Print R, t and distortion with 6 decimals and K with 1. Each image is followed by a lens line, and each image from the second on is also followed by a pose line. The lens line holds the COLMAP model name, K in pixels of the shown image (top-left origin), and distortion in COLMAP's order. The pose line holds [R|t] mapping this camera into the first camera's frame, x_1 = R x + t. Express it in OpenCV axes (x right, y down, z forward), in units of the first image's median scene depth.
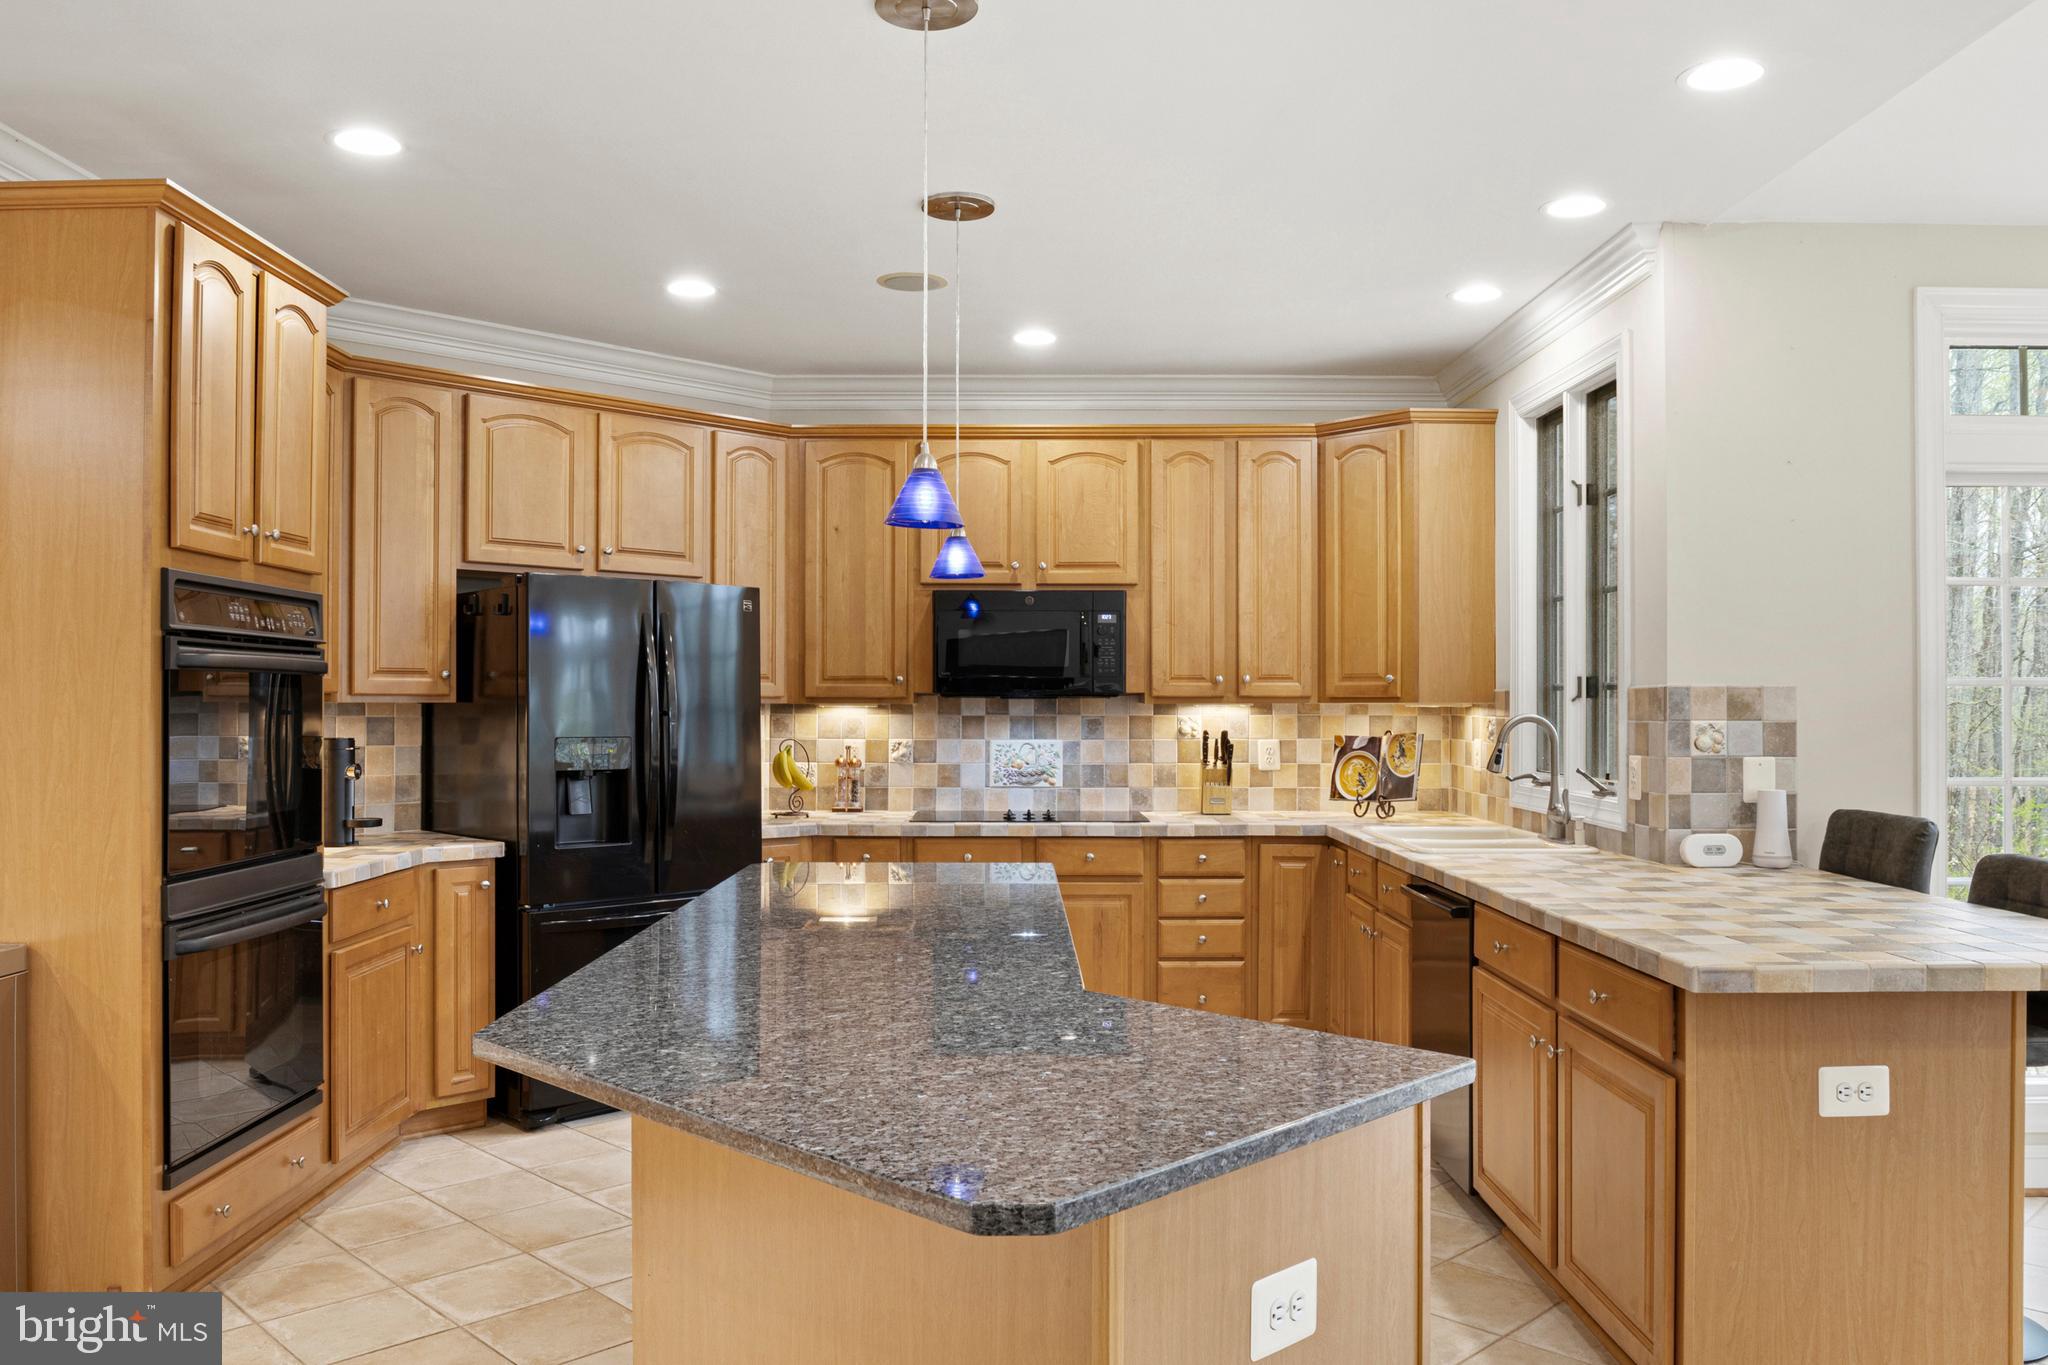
lens RADIAL K [[1596.1, 0, 1029.3], [0, 1596.1, 682.3], [0, 0, 1]] dist [0.018438, 0.000102]
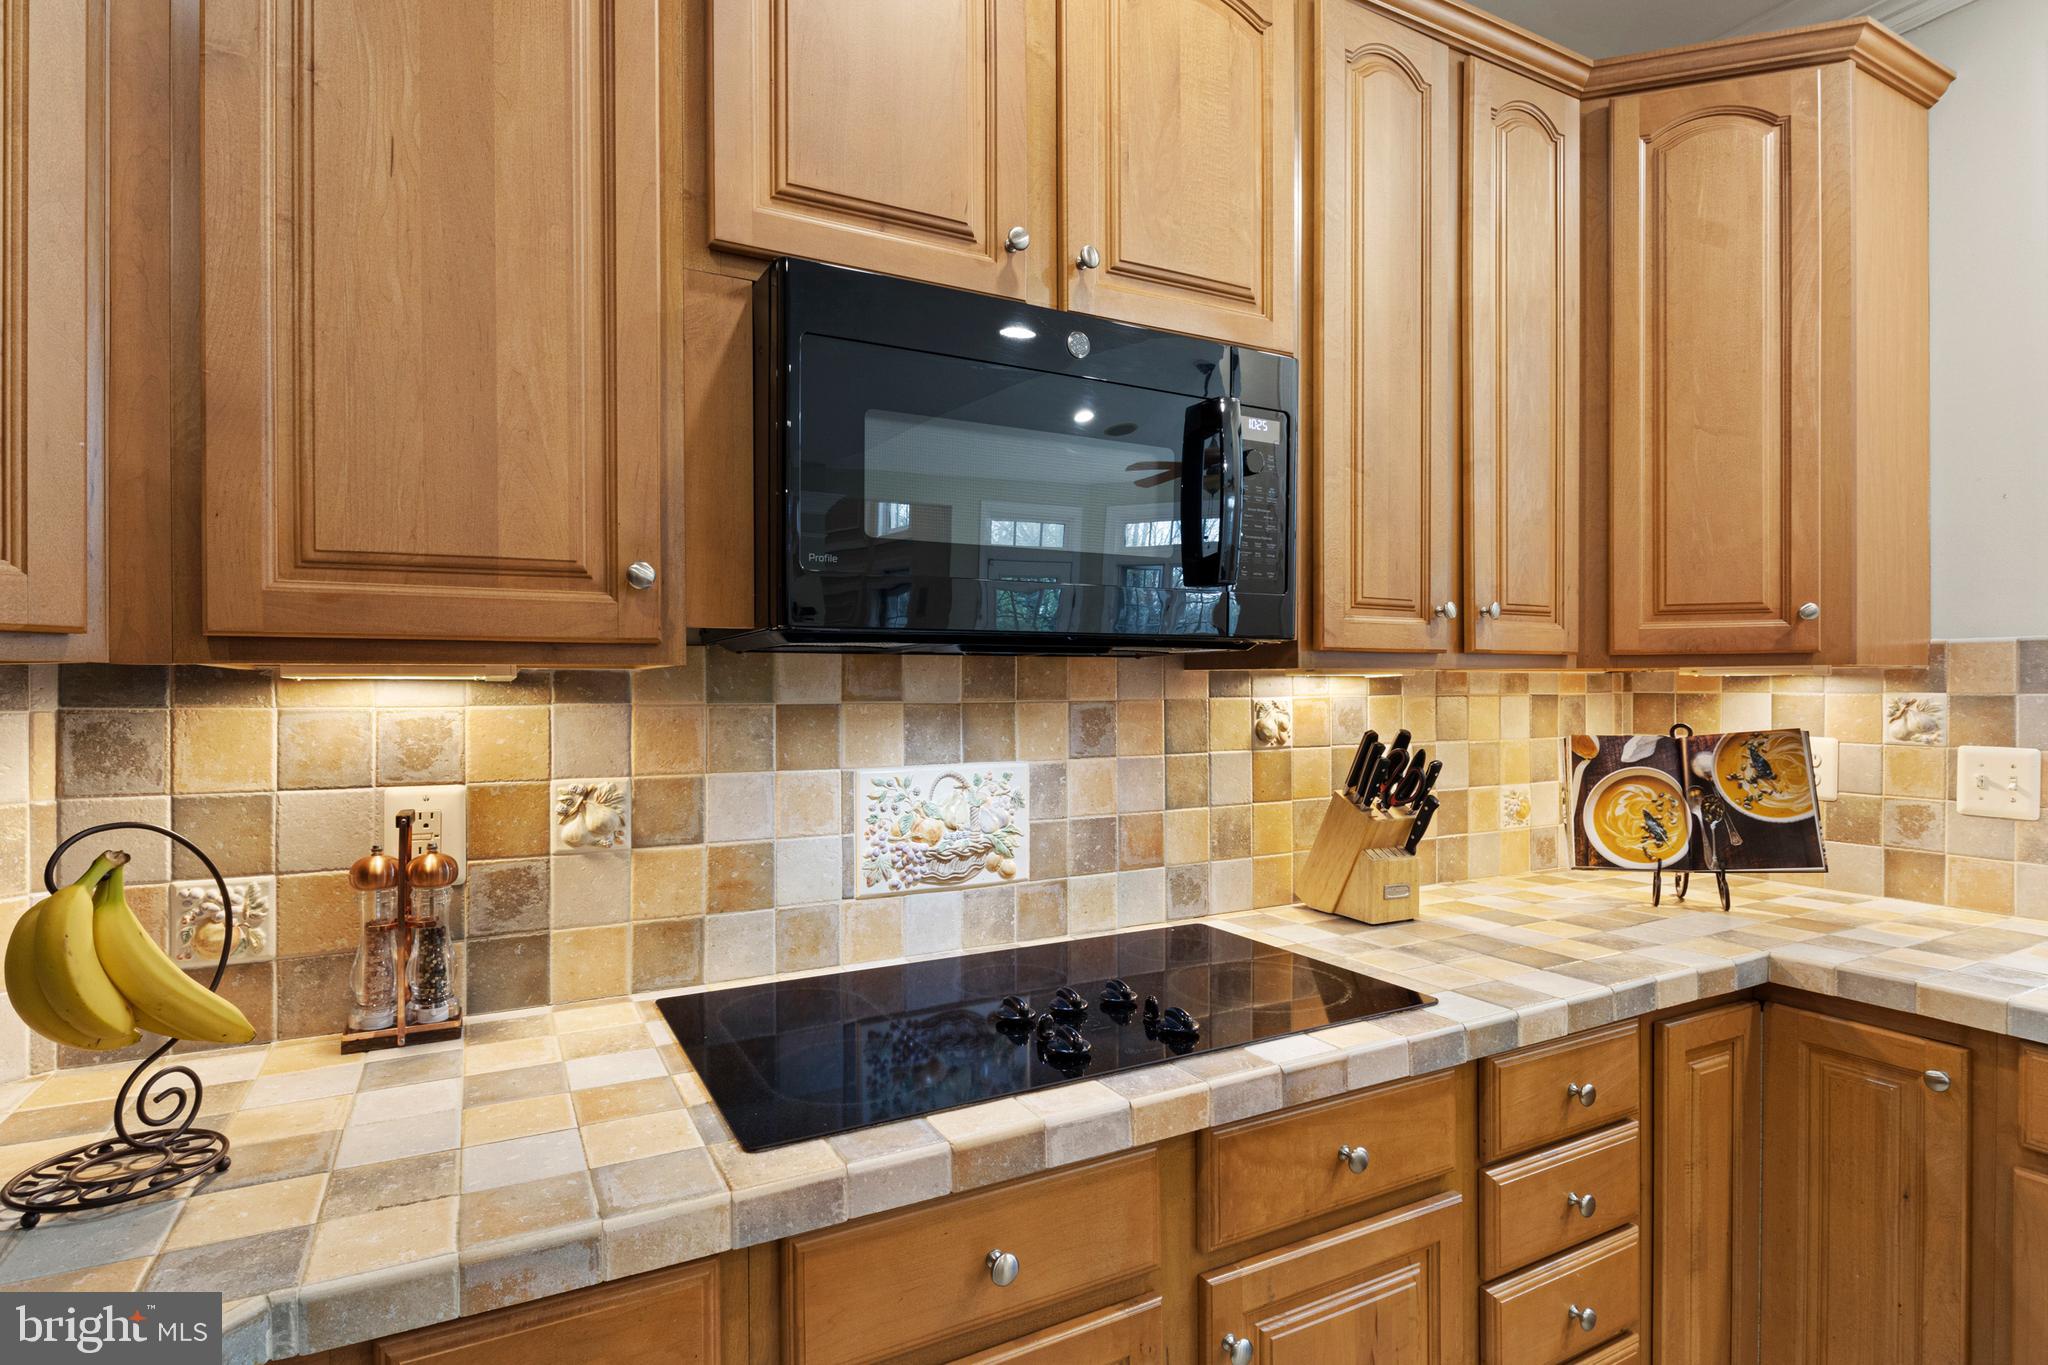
lens RADIAL K [[1053.1, 0, 1041.3], [0, 1053.1, 691.9], [0, 0, 1]] dist [-0.003505, -0.000916]
pose [[0.880477, -0.007328, 0.474033, -0.105830], [-0.001163, 0.999844, 0.017618, 0.014770], [-0.474088, -0.016063, 0.880331, 0.806980]]
